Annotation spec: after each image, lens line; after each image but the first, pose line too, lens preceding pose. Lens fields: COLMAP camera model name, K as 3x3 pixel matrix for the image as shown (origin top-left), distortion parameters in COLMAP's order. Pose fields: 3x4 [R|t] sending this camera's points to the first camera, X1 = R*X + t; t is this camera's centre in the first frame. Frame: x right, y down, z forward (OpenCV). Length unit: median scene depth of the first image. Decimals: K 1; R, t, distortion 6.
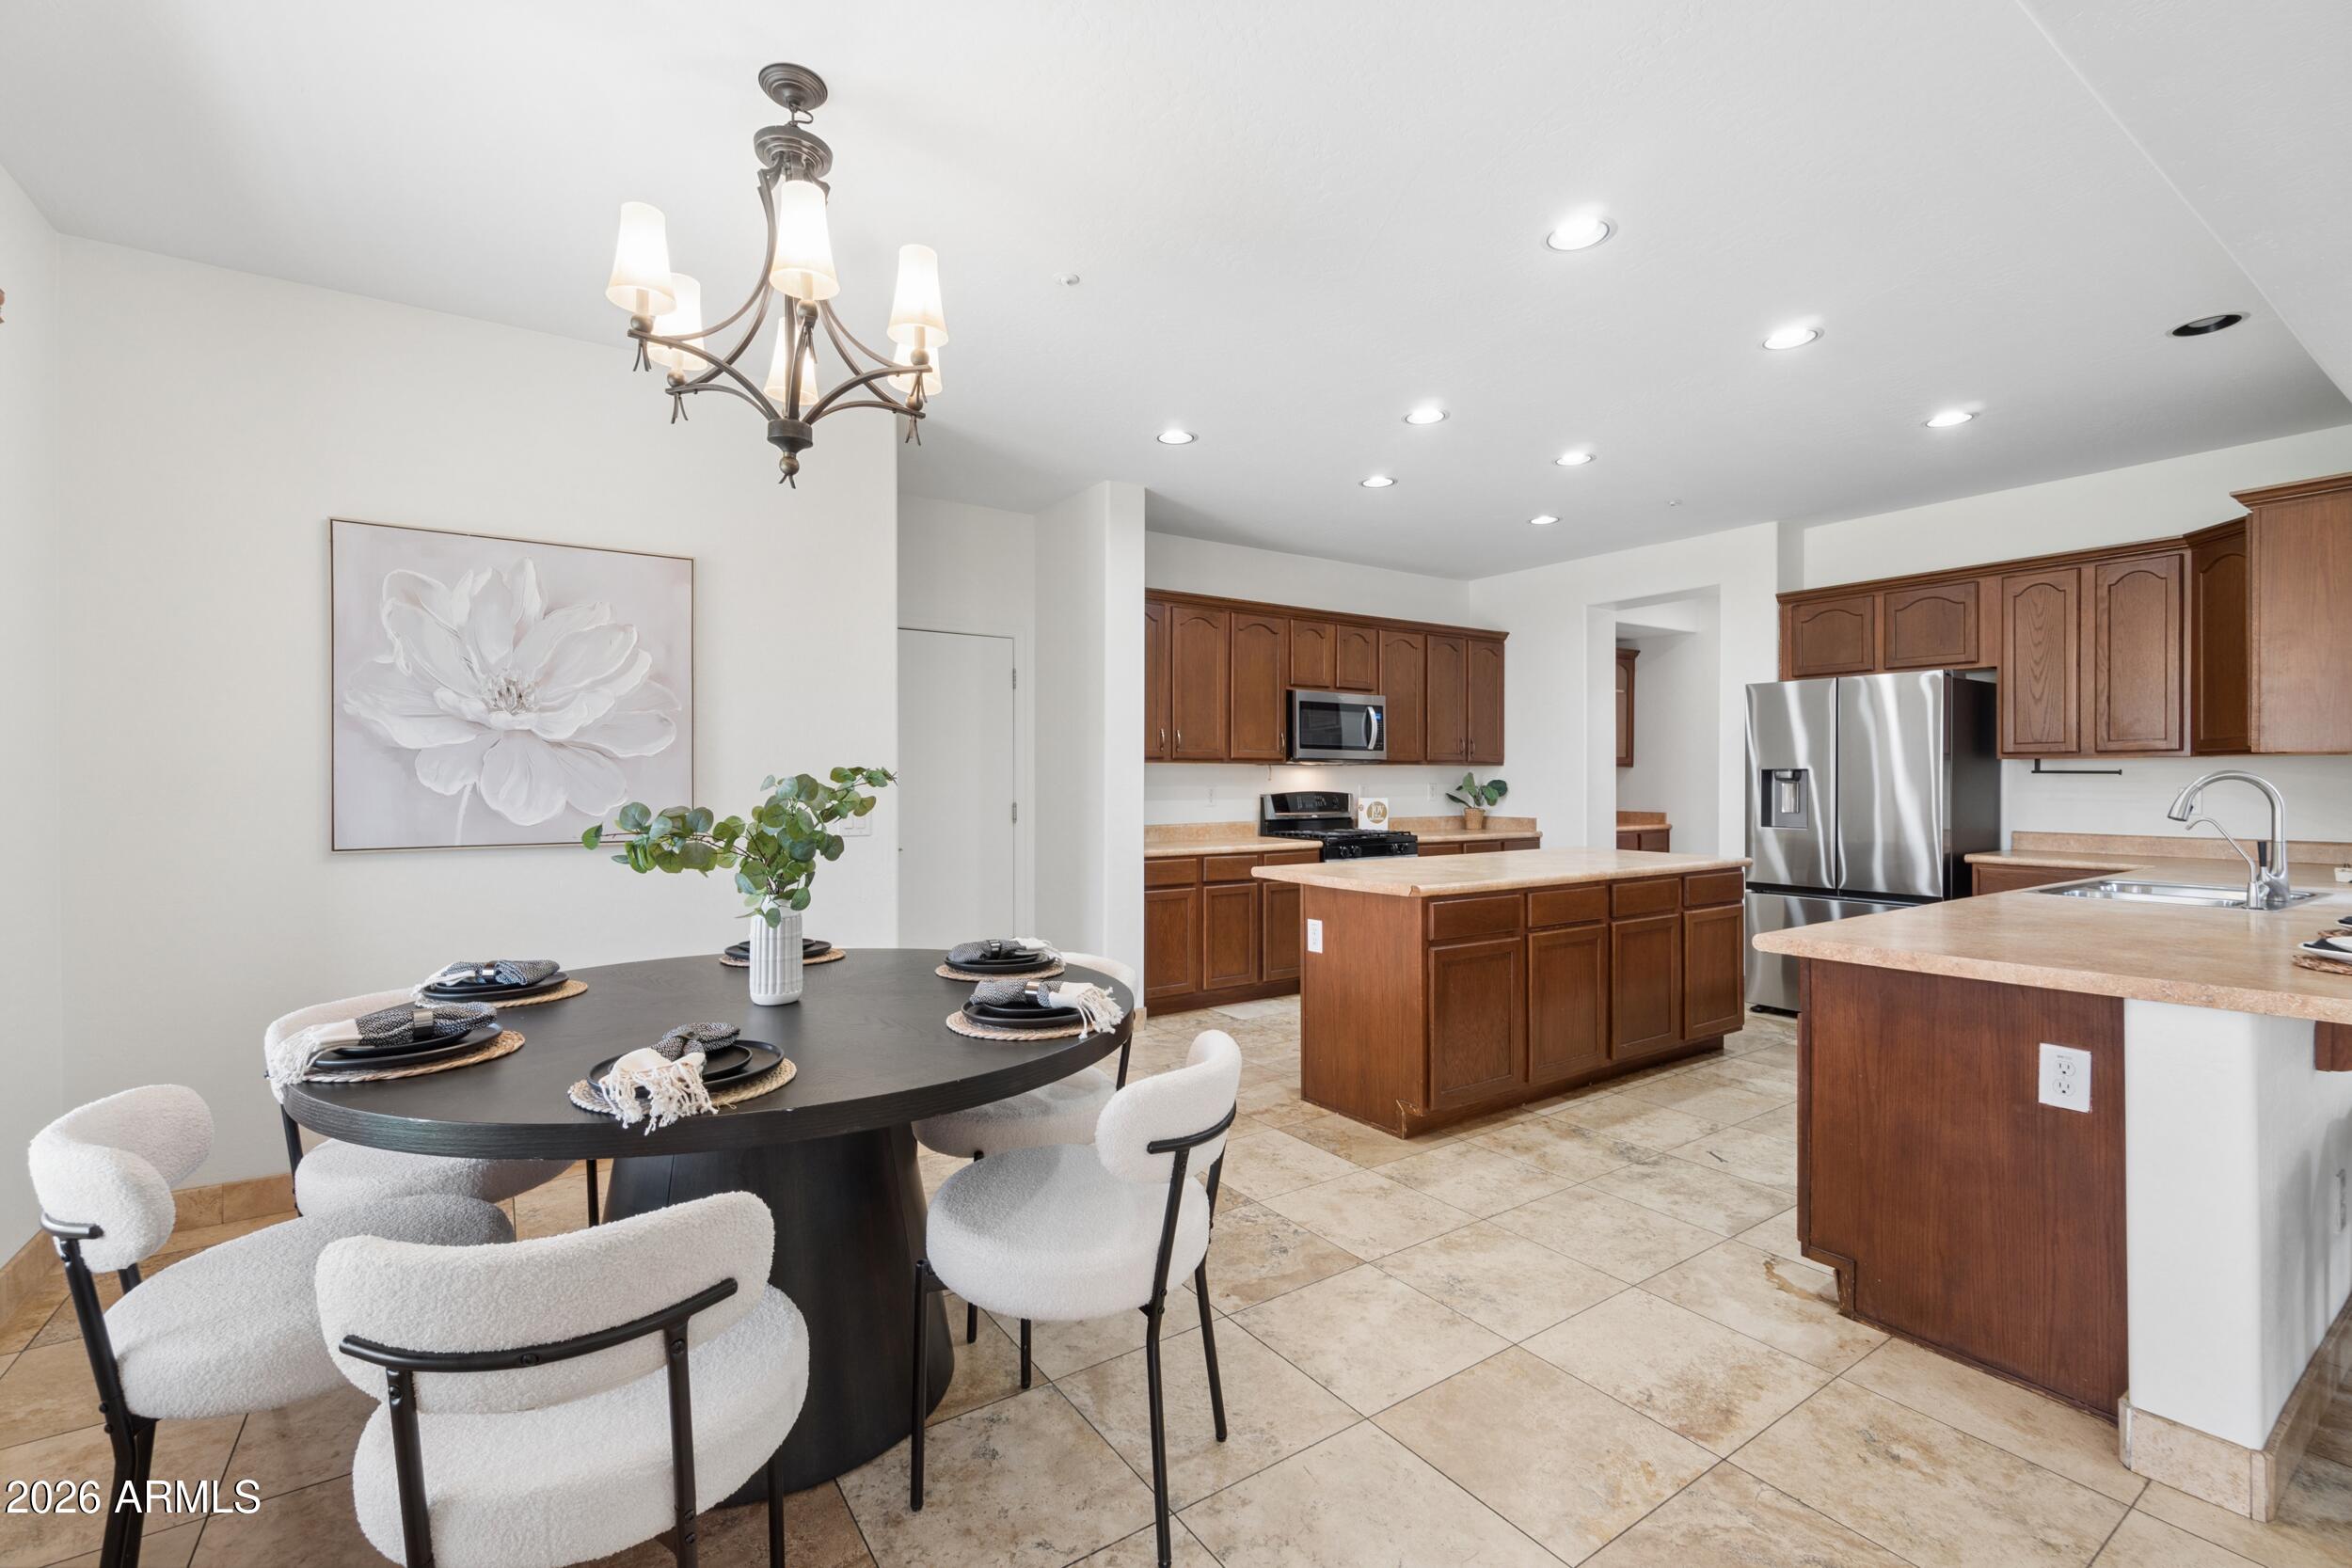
lens RADIAL K [[1022.4, 0, 1164.7], [0, 1022.4, 784.8], [0, 0, 1]] dist [-0.006836, 0.001201]
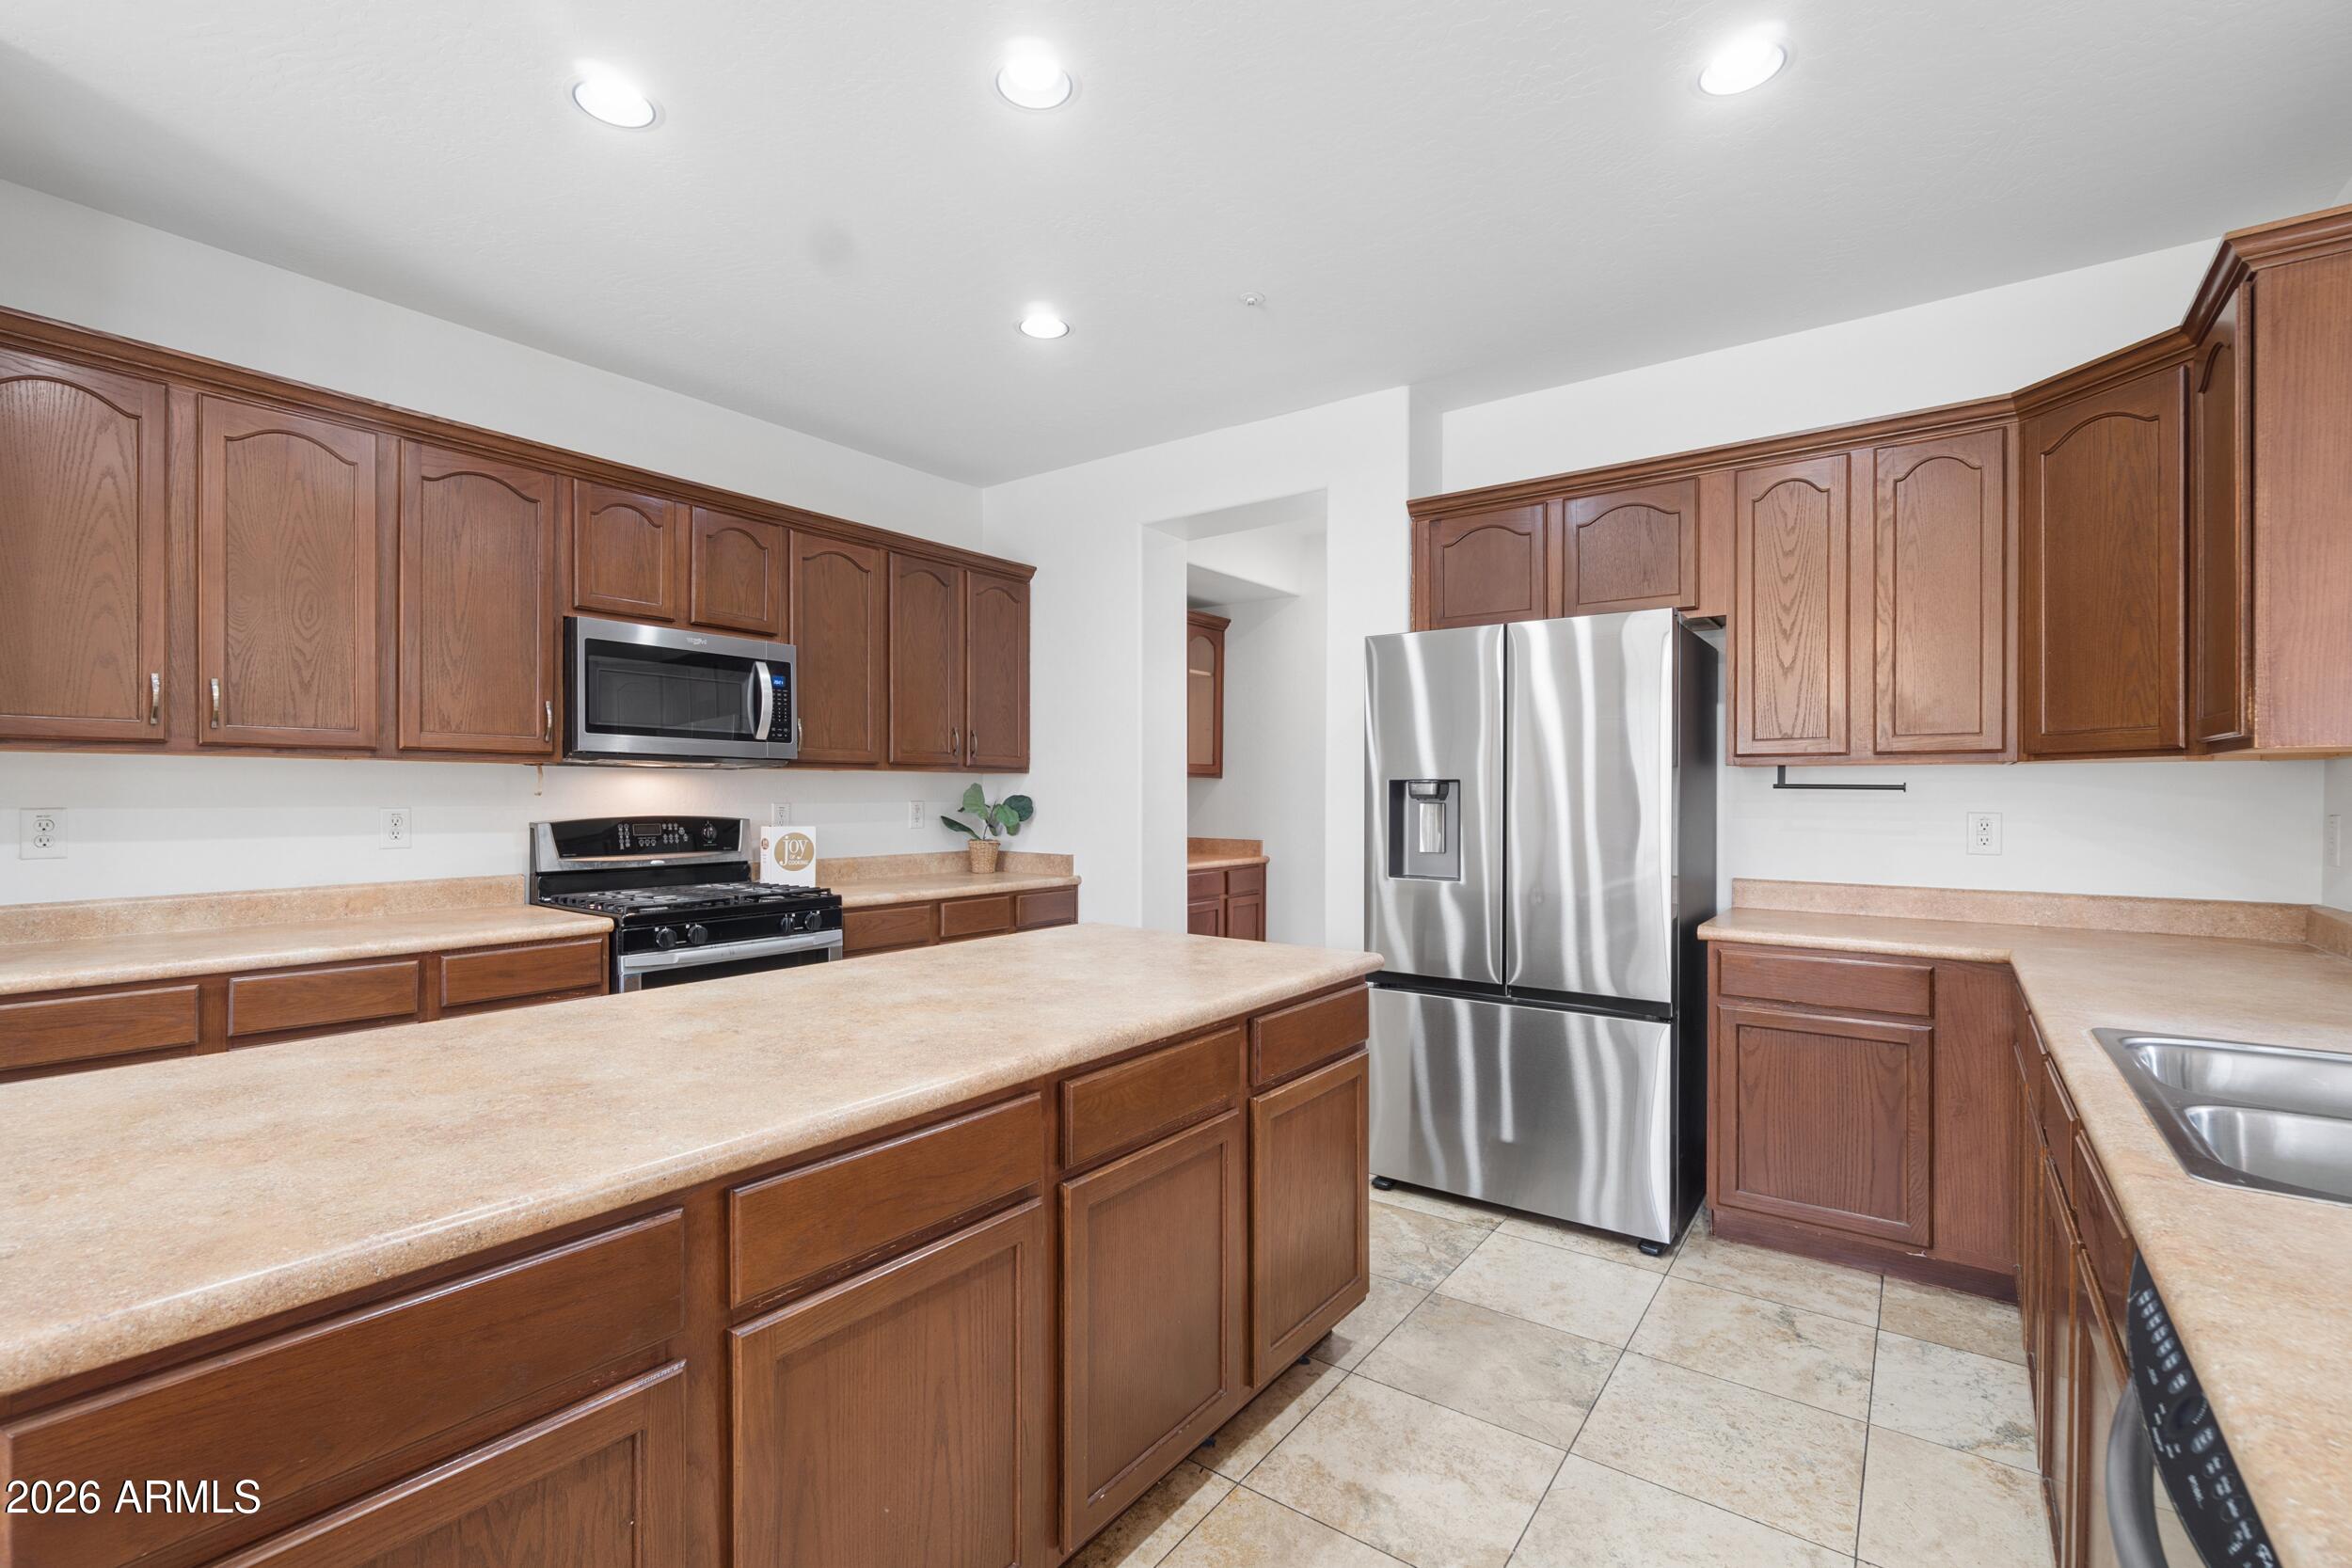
lens RADIAL K [[1022.4, 0, 1177.5], [0, 1022.4, 792.8], [0, 0, 1]] dist [-0.006836, 0.001201]
pose [[0.938753, 0.003951, 0.344567, 0.223515], [-0.002031, 0.999980, -0.005934, -0.003216], [-0.344584, 0.004871, 0.938743, 0.408891]]
